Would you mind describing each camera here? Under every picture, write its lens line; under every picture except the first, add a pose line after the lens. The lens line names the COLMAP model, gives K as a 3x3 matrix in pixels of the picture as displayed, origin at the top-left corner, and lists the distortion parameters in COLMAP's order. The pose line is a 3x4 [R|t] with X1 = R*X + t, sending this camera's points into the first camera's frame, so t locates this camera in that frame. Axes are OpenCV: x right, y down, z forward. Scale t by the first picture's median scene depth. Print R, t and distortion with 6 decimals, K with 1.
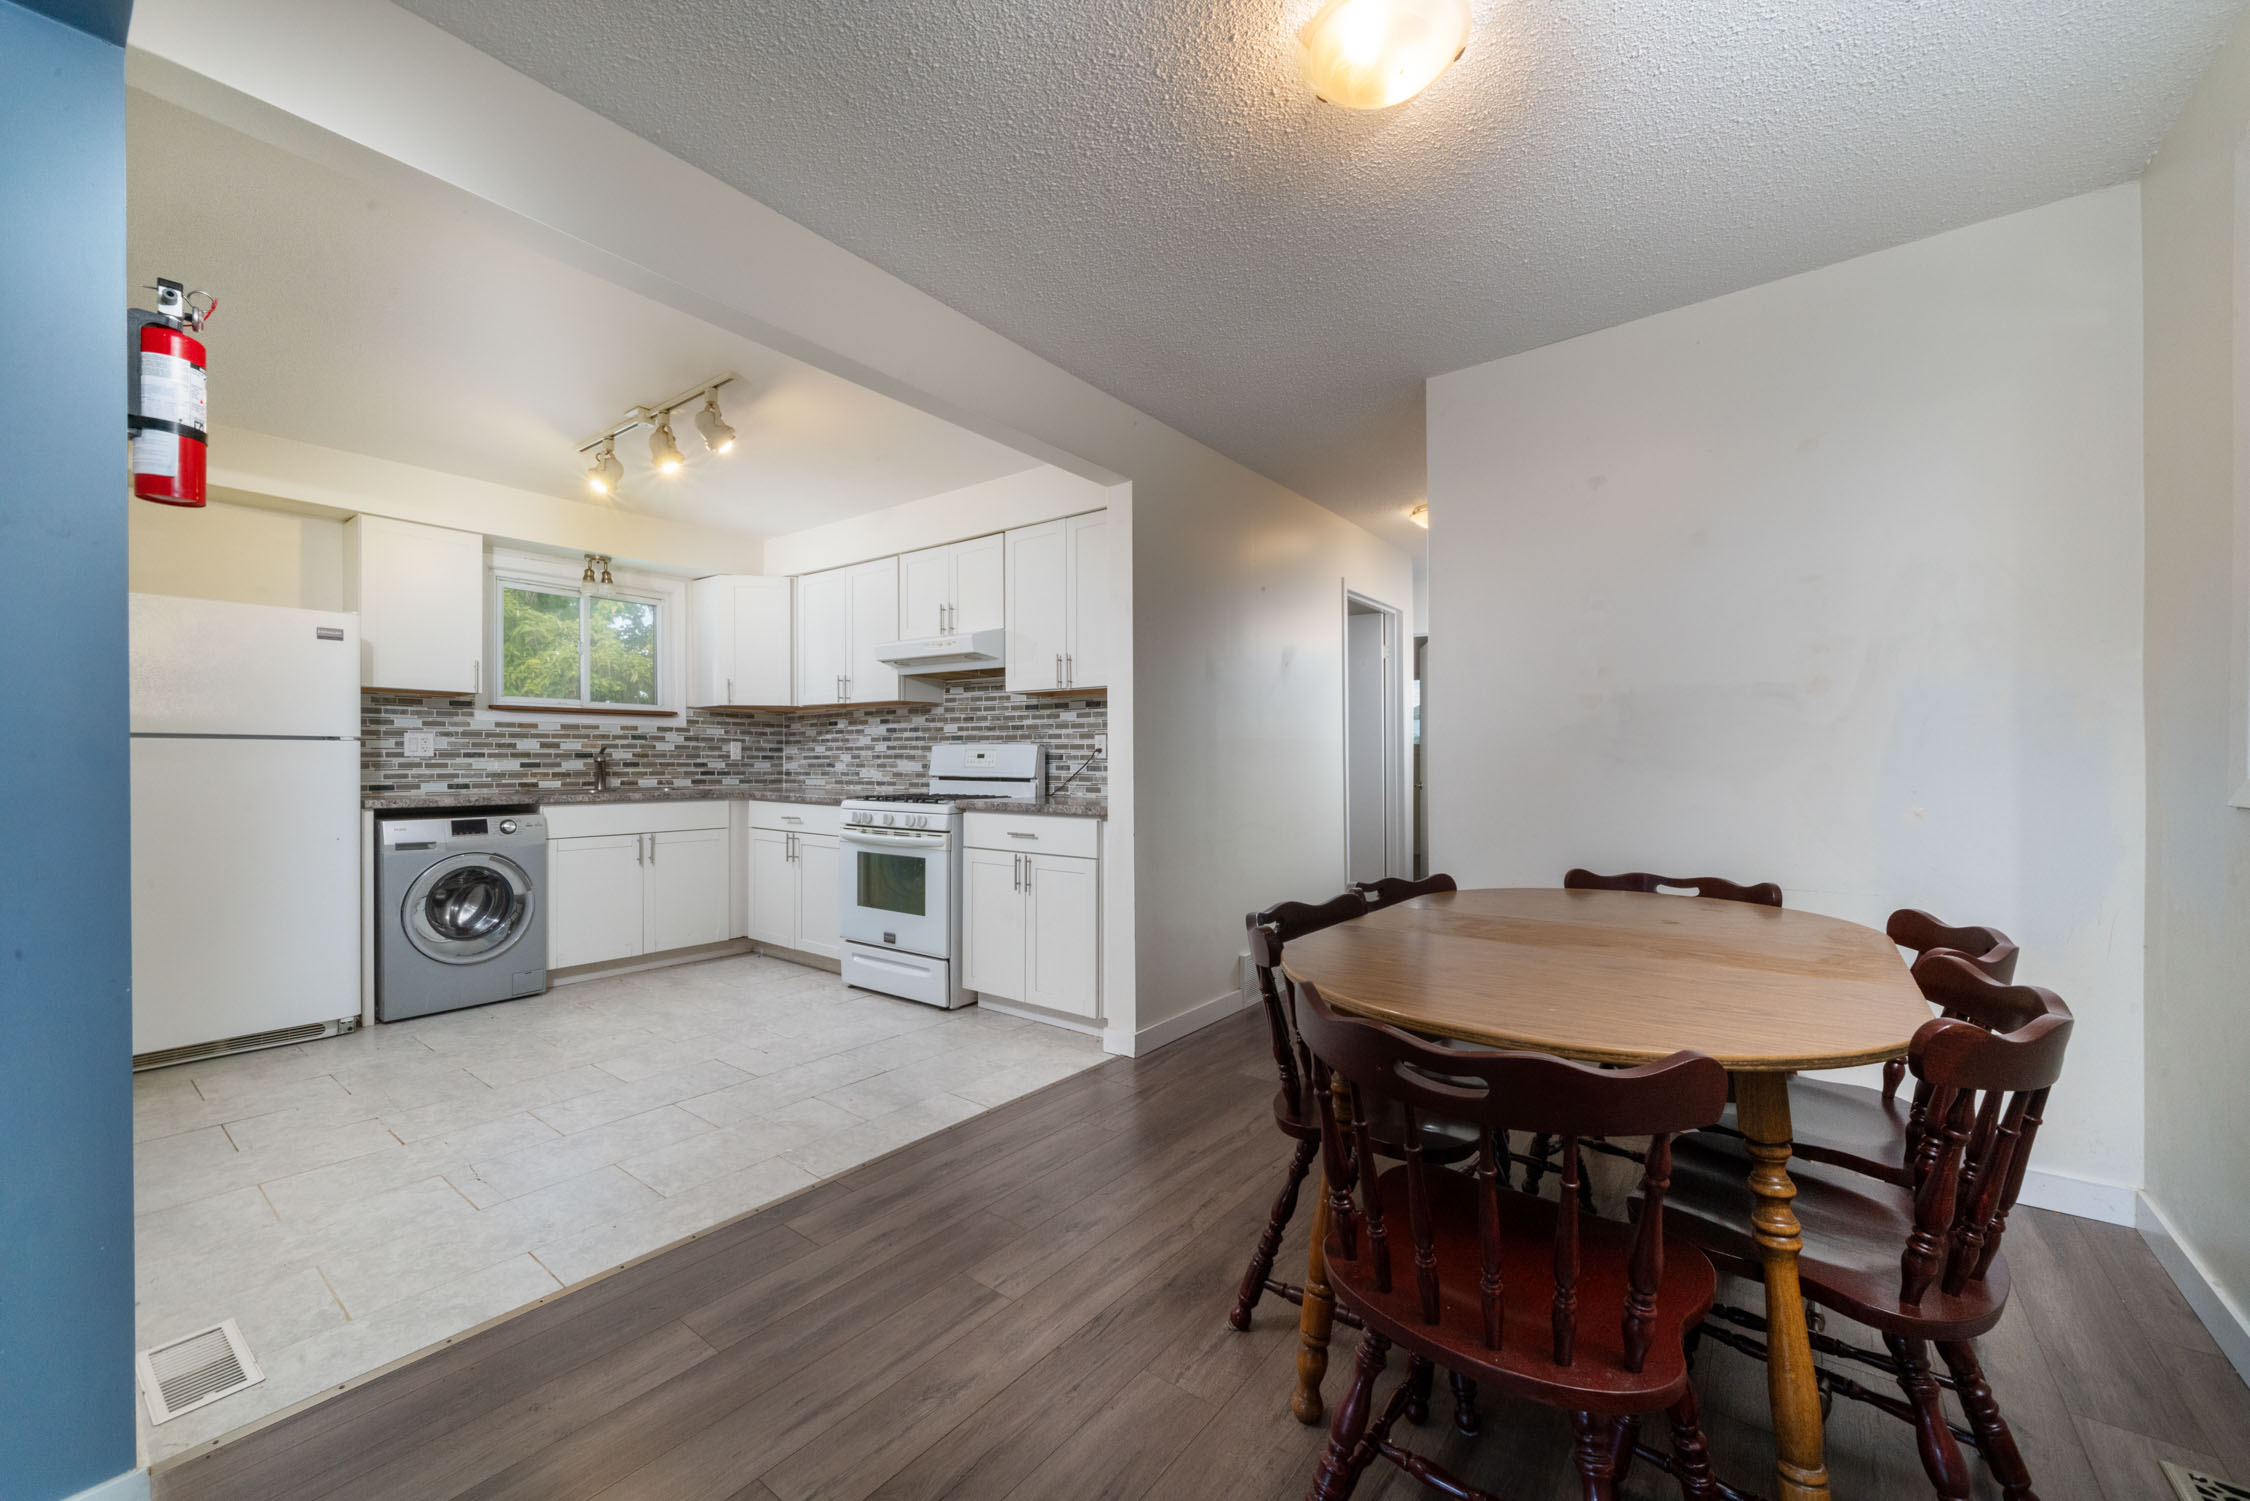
lens RADIAL K [[876.4, 0, 1116.3], [0, 876.4, 766.8], [0, 0, 1]] dist [-0.000083, 0.000449]
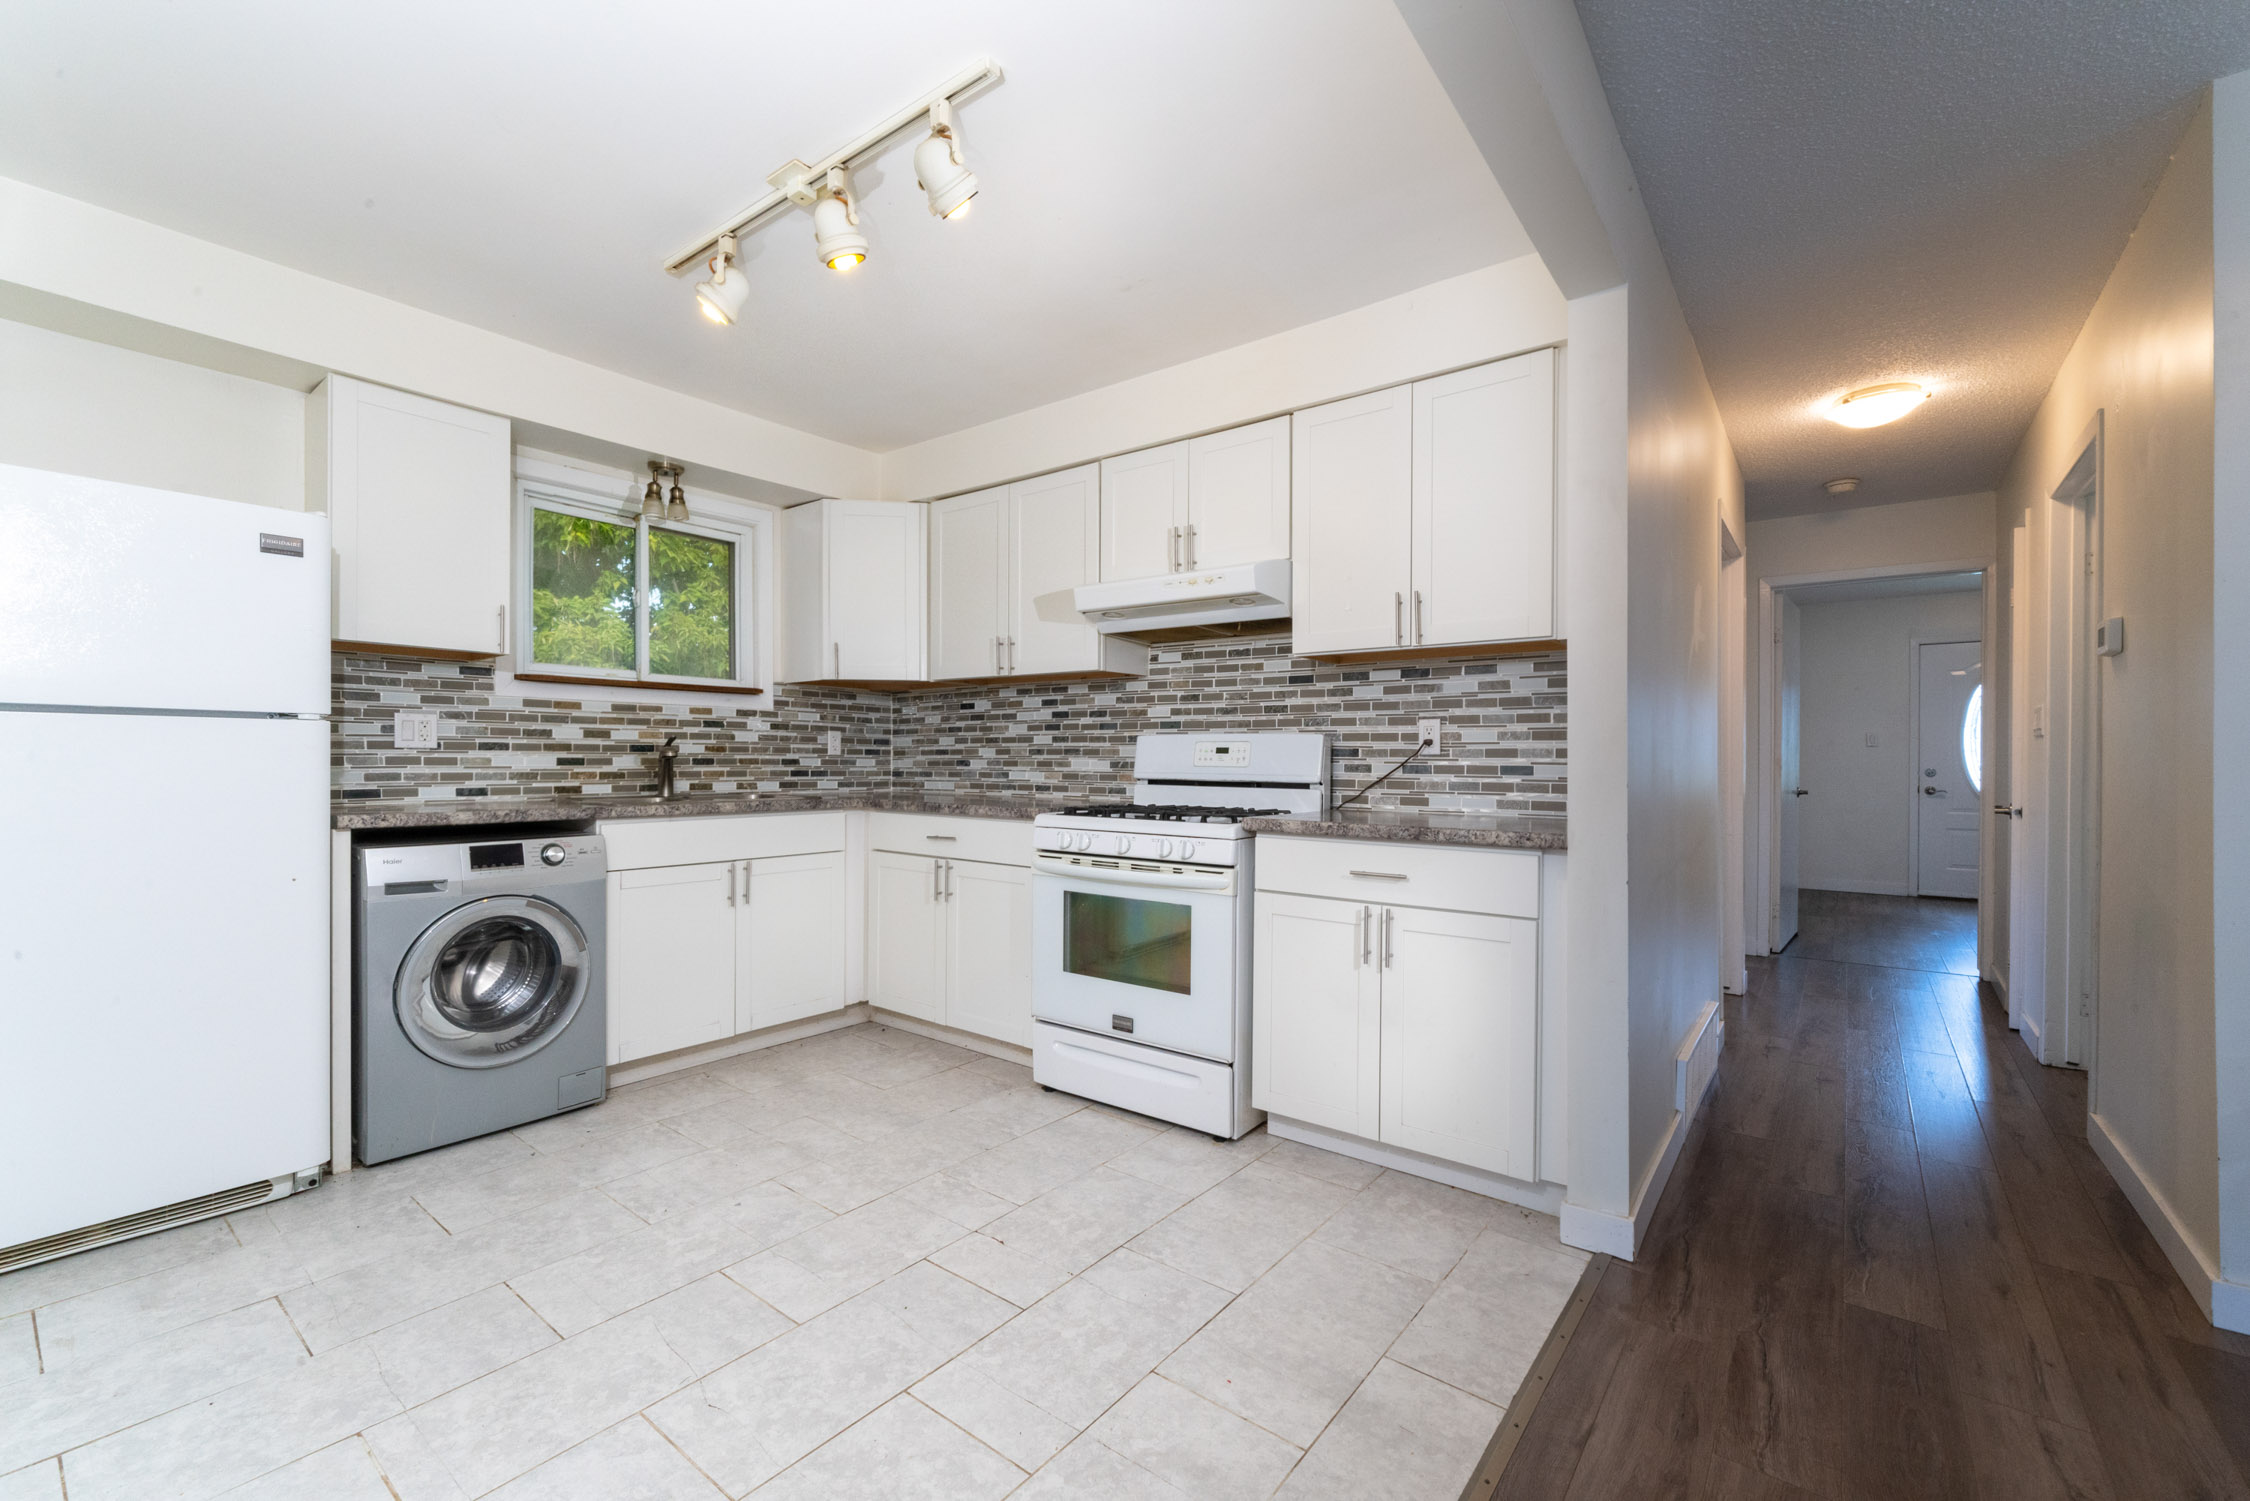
lens RADIAL K [[926.3, 0, 1114.2], [0, 926.3, 766.6], [0, 0, 1]] dist [0.000948, 0.000484]
pose [[0.999954, 0.003656, -0.008882, -0.249179], [-0.003652, 0.999993, 0.000518, 0.000357], [0.008884, -0.000485, 0.999960, 0.287812]]
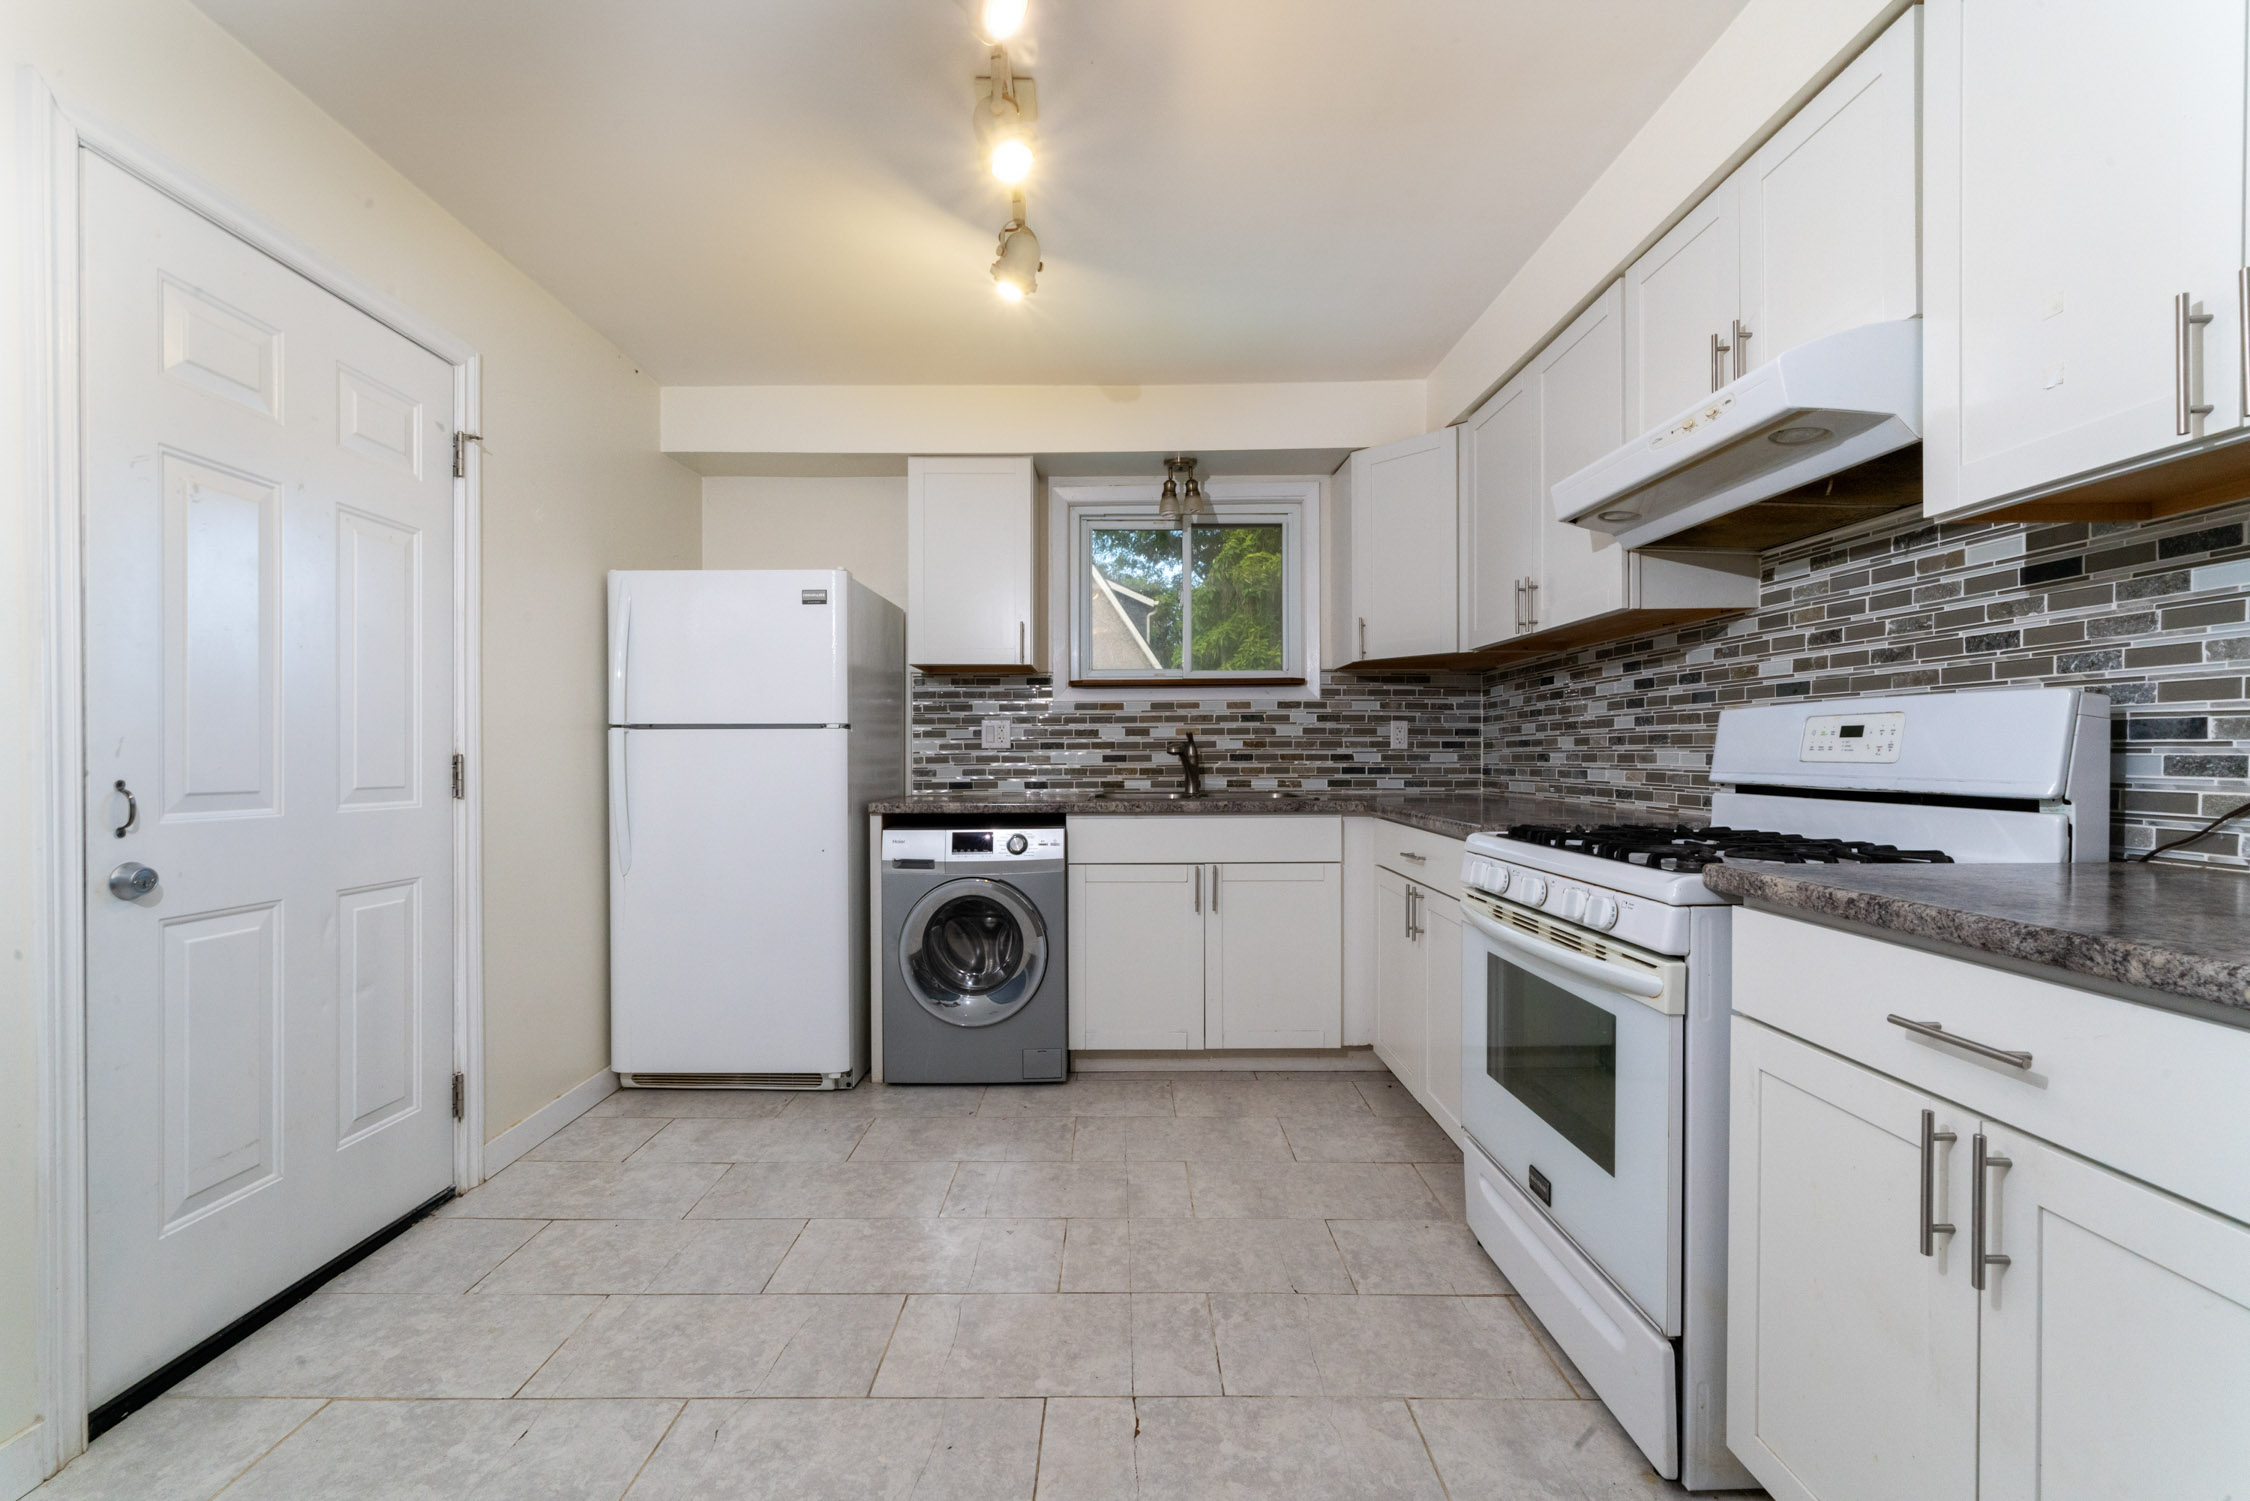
lens RADIAL K [[926.3, 0, 1112.2], [0, 926.3, 764.8], [0, 0, 1]] dist [0.000948, 0.000484]
pose [[0.609749, 0.003840, -0.792585, -0.039998], [0.001284, 0.999982, 0.005833, -0.001253], [0.792594, -0.004574, 0.609733, 0.560749]]
